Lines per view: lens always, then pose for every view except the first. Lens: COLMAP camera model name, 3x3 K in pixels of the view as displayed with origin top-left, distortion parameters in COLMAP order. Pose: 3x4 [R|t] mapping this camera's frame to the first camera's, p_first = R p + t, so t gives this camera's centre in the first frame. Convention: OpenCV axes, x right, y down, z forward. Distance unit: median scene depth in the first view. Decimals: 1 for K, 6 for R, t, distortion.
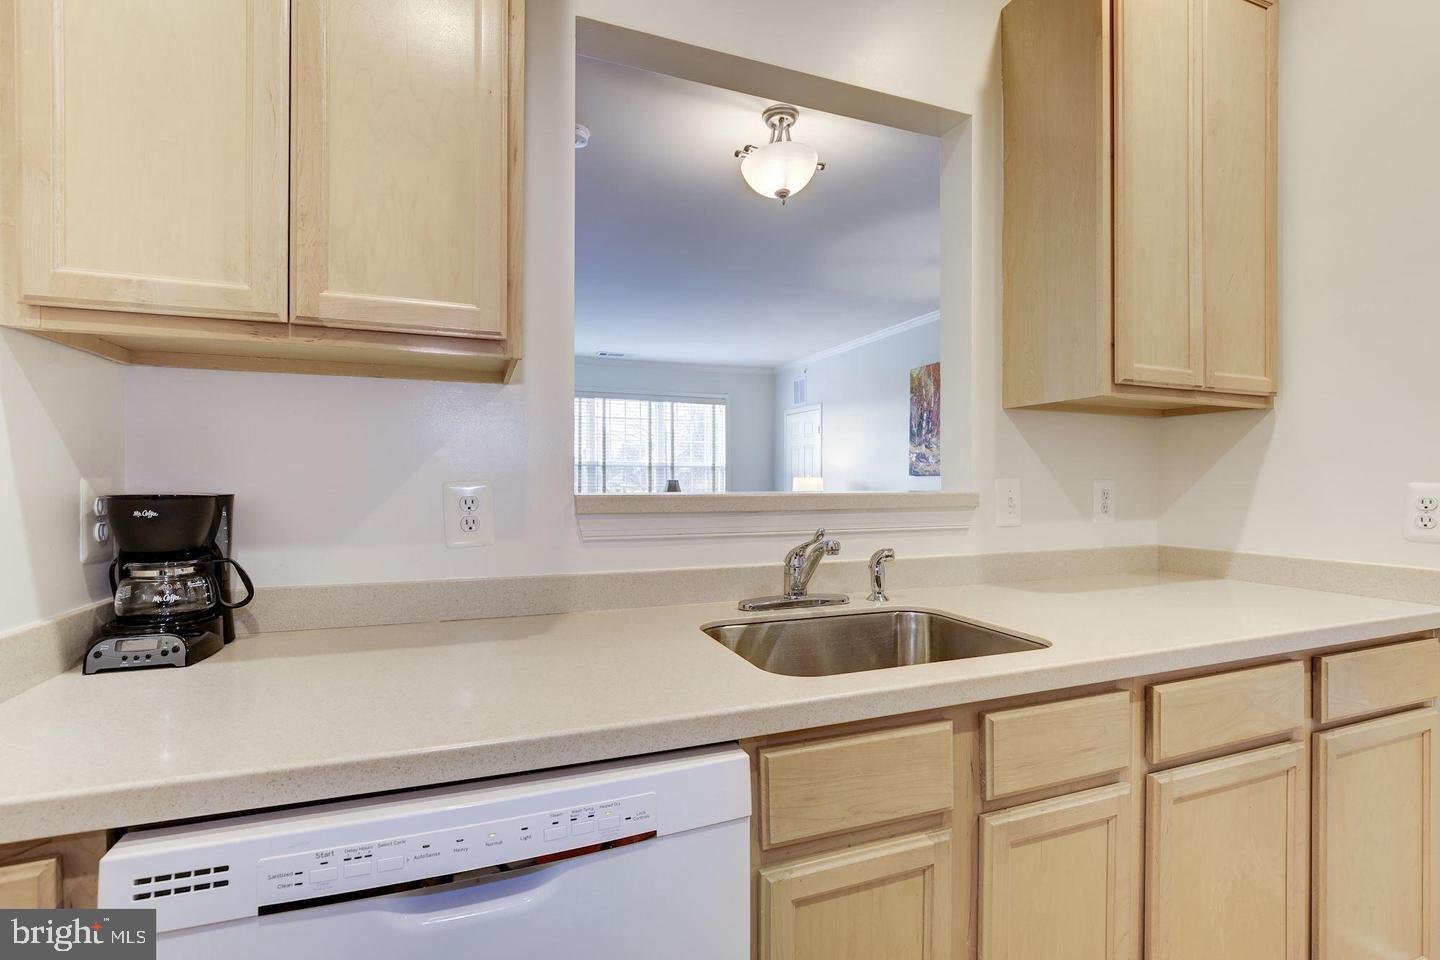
lens RADIAL K [[651.1, 0, 724.3], [0, 651.1, 483.4], [0, 0, 1]] dist [-0.016184, 0.001261]
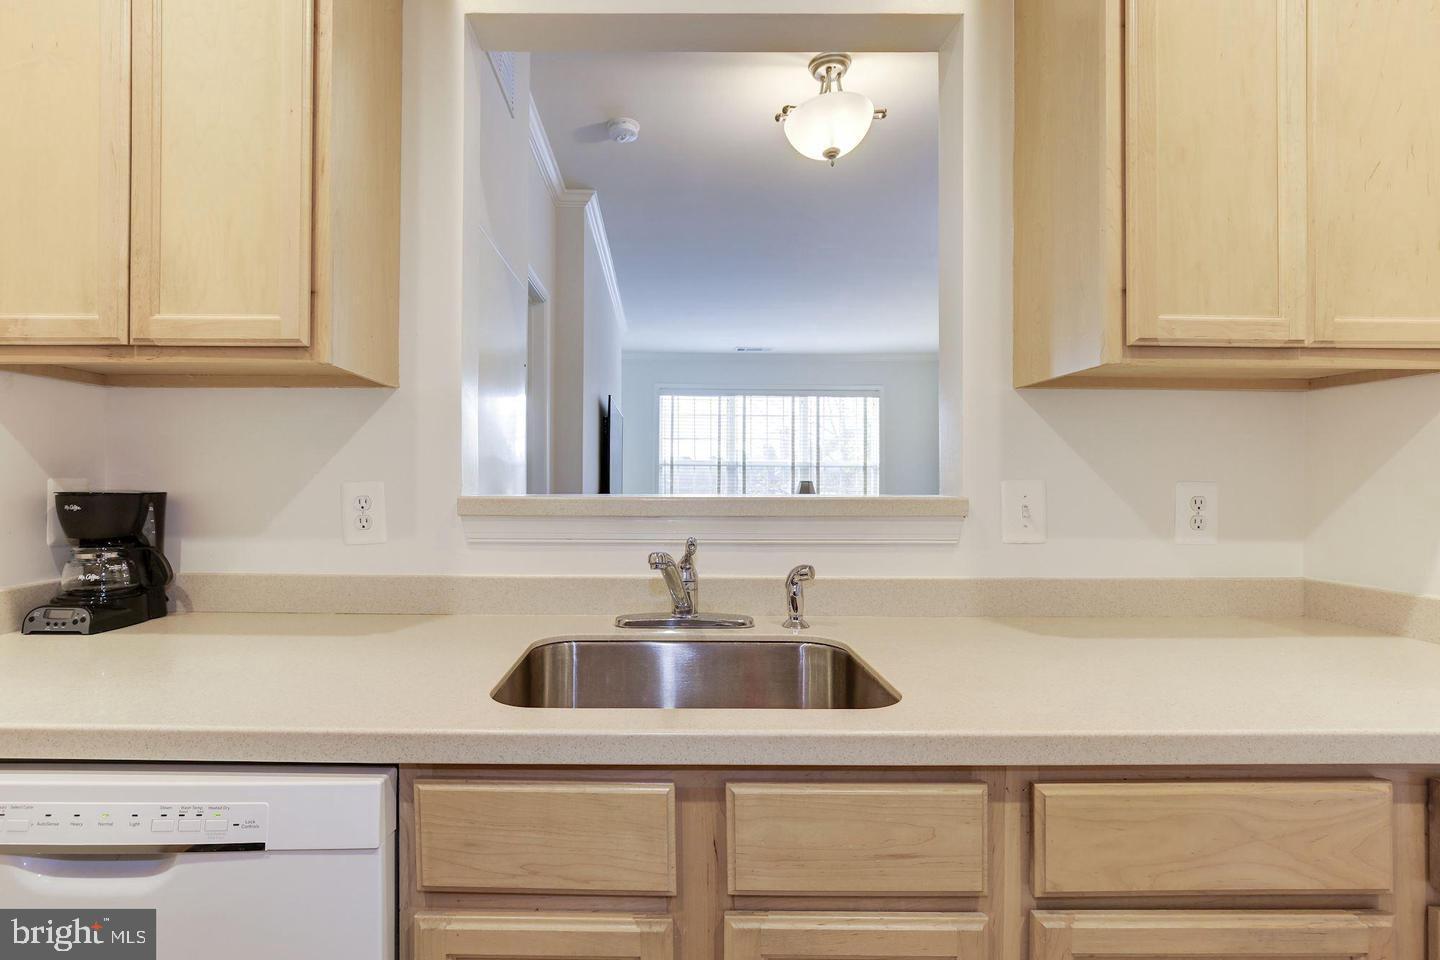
lens RADIAL K [[682.1, 0, 718.9], [0, 682.1, 482.4], [0, 0, 1]] dist [-0.021178, 0.006828]
pose [[0.933240, 0.003173, -0.359239, 0.507634], [-0.004169, 0.999989, -0.001999, -0.002511], [0.359229, 0.003364, 0.933243, 0.172588]]
